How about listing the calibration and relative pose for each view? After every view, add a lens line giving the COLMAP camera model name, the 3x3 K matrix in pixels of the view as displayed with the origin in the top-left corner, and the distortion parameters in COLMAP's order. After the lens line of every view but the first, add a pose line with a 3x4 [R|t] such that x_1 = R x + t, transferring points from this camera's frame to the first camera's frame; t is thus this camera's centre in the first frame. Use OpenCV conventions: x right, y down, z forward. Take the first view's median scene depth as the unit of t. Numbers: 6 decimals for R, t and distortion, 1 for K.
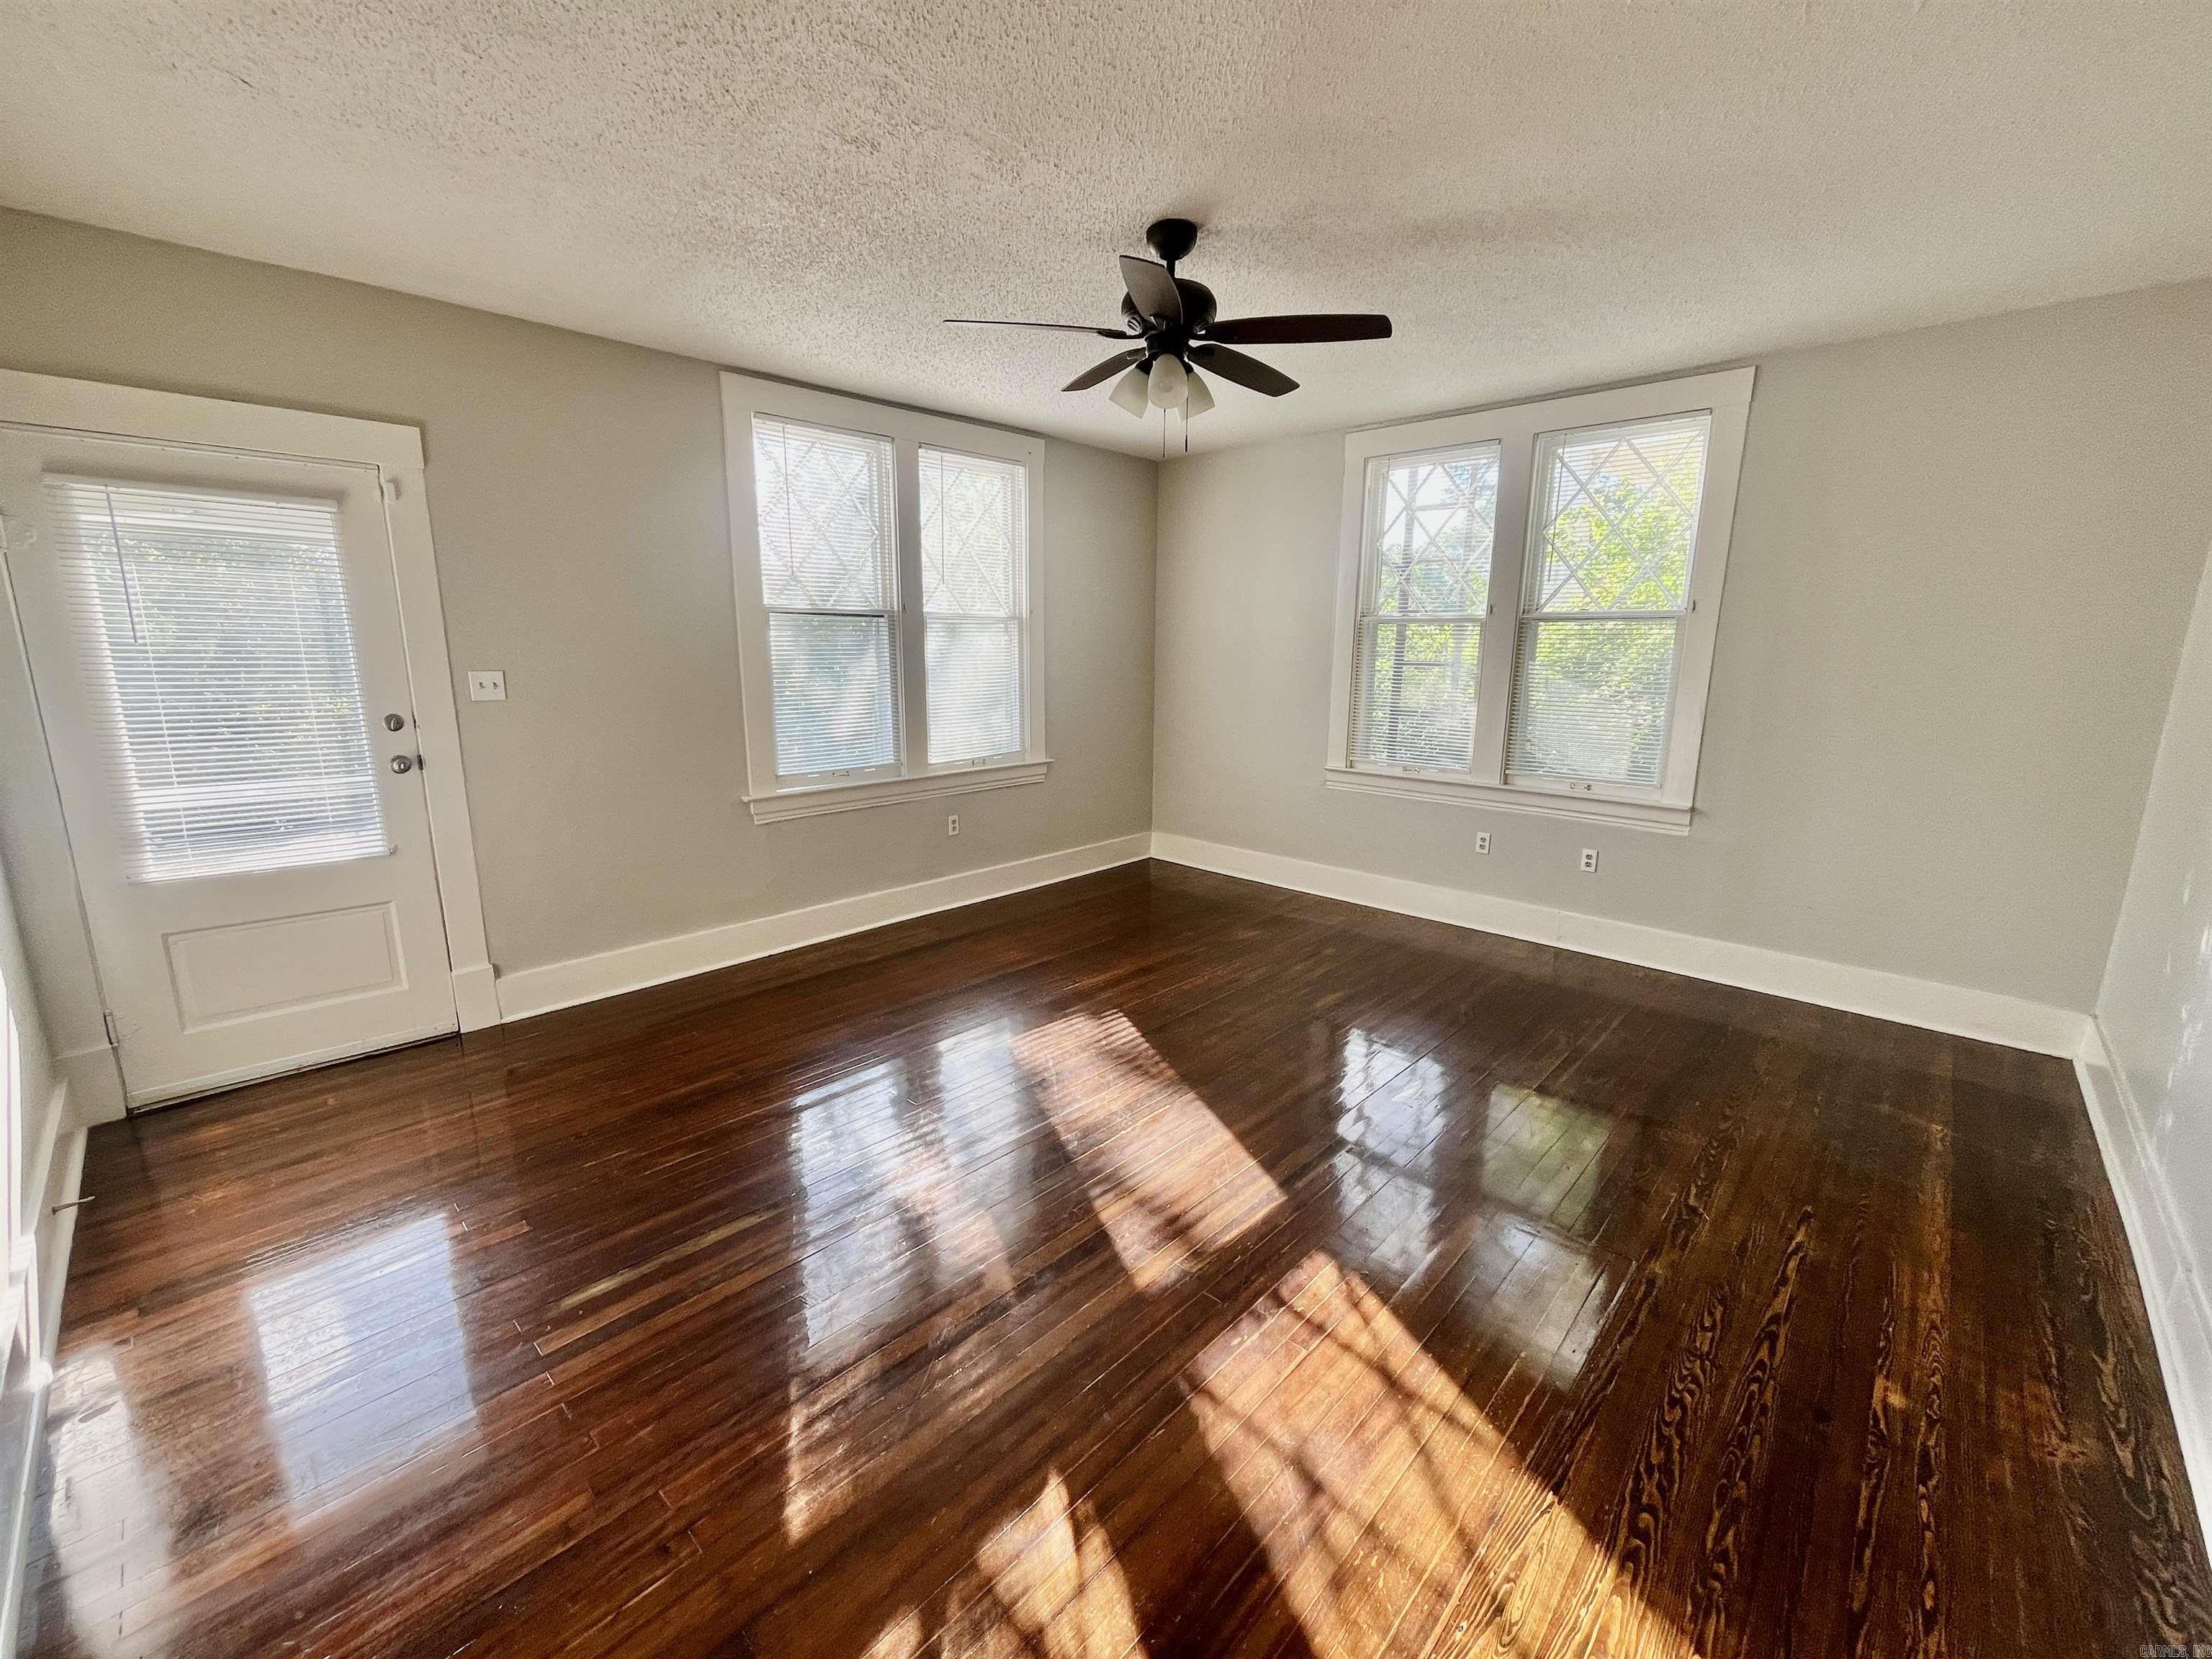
lens RADIAL K [[901.9, 0, 1099.4], [0, 901.9, 828.4], [0, 0, 1]] dist [-0.000681, -0.000590]
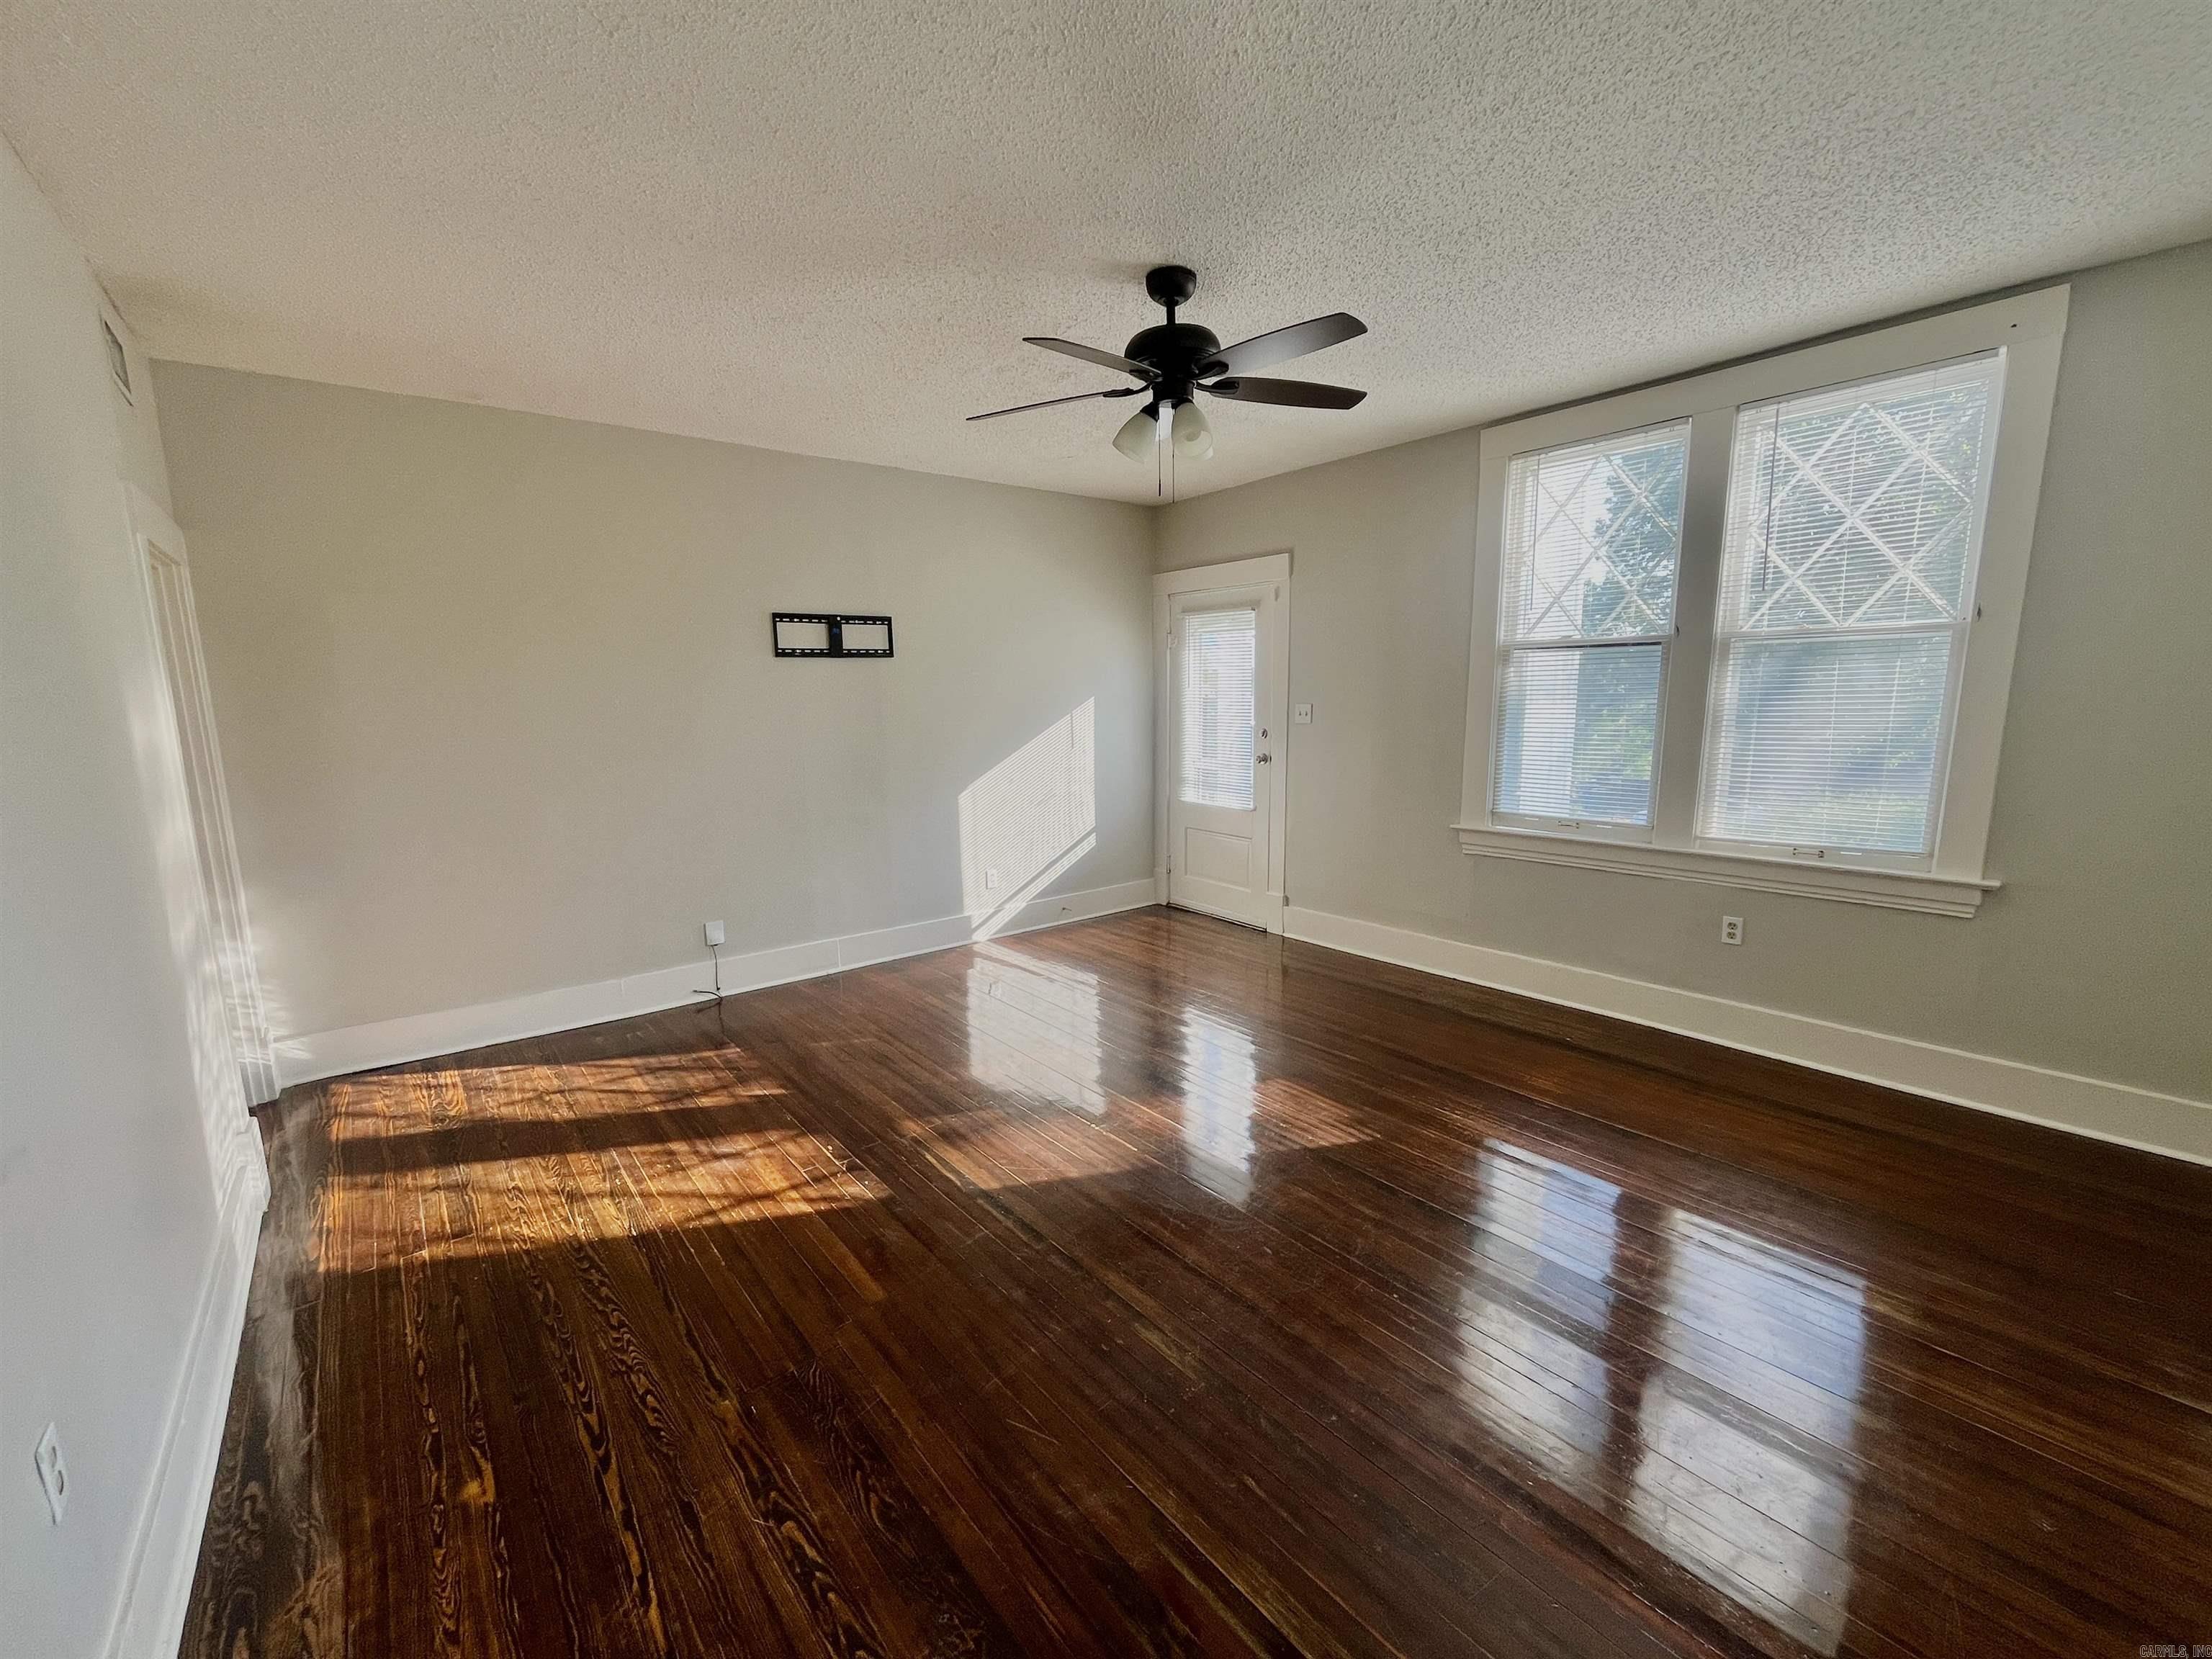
lens RADIAL K [[901.9, 0, 1107.6], [0, 901.9, 828.2], [0, 0, 1]] dist [-0.000681, -0.000590]
pose [[-0.125502, 0.153807, -0.980098, 1.329065], [-0.174269, 0.969131, 0.174401, -0.272915], [0.976668, 0.192689, -0.094824, 1.316007]]
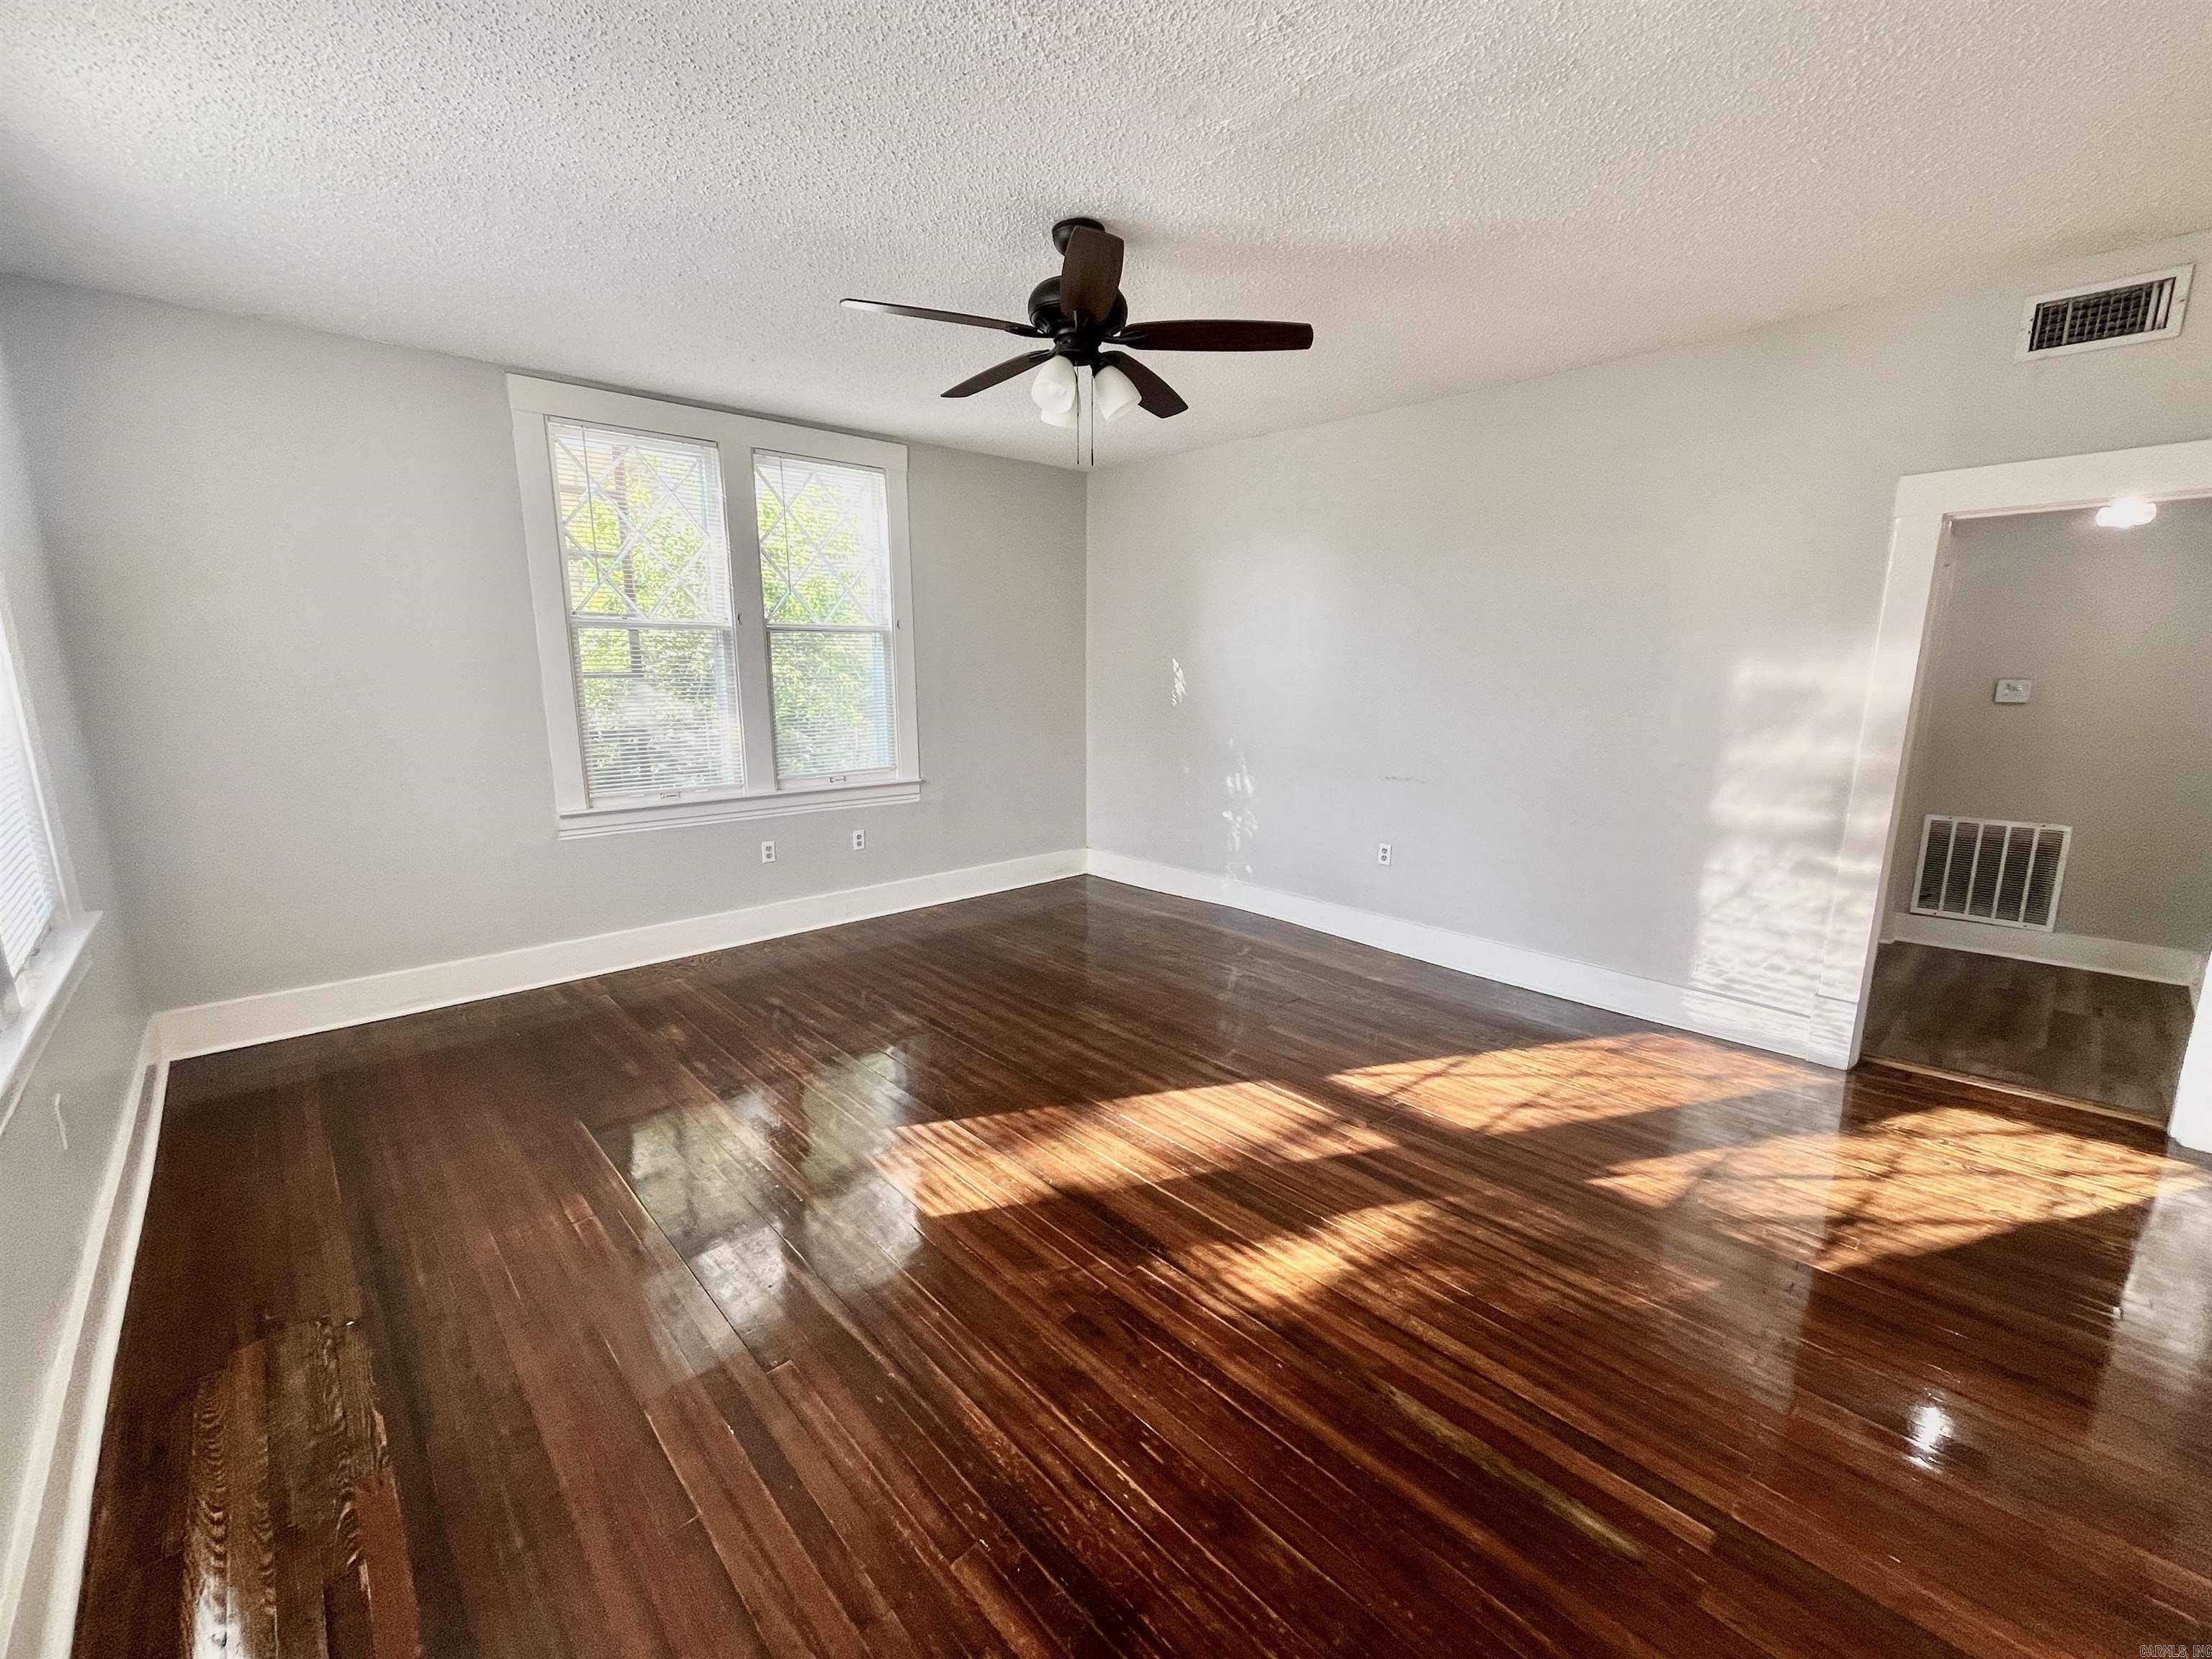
lens RADIAL K [[901.9, 0, 1094.2], [0, 901.9, 829.3], [0, 0, 1]] dist [-0.000681, -0.000590]
pose [[0.069578, -0.196680, 0.977996, -1.130688], [0.197306, 0.963718, 0.179772, -0.252039], [-0.977870, 0.180457, 0.105860, 1.144972]]
